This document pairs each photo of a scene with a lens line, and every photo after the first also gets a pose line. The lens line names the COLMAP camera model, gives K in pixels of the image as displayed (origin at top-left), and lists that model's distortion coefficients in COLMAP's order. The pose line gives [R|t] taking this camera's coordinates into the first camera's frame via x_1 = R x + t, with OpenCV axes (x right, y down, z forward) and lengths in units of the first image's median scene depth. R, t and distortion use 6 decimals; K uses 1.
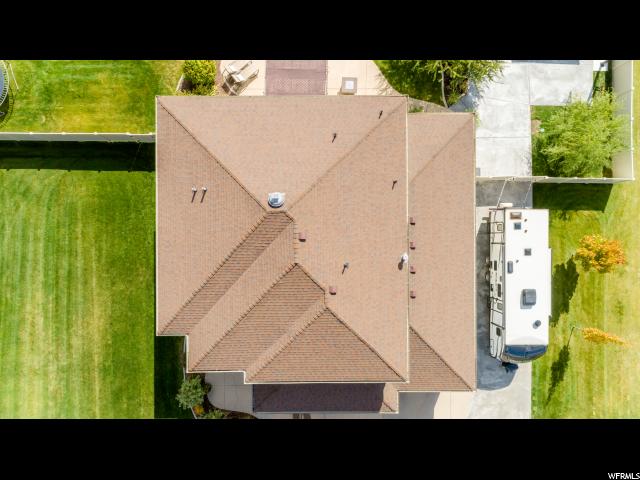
lens RADIAL K [[441.9, 0, 320.3], [0, 441.9, 239.2], [0, 0, 1]] dist [0.023988, 0.012489]
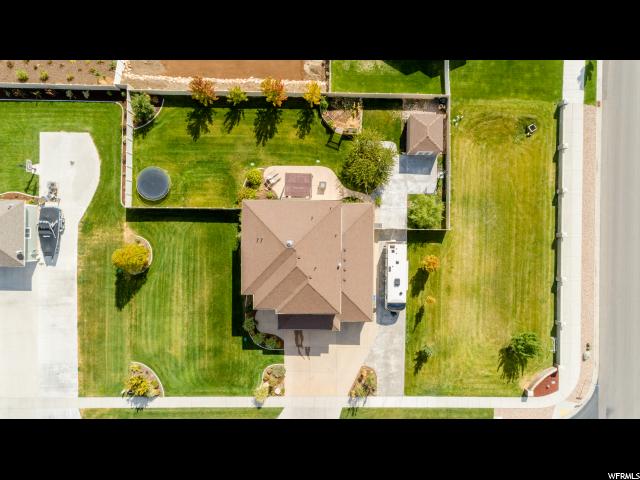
lens RADIAL K [[441.9, 0, 320.0], [0, 441.9, 241.0], [0, 0, 1]] dist [0.023988, 0.012489]
pose [[0.999813, 0.010668, -0.016108, 0.089246], [-0.010570, 0.999925, 0.006130, -0.082808], [0.016172, -0.005958, 0.999851, -1.160051]]
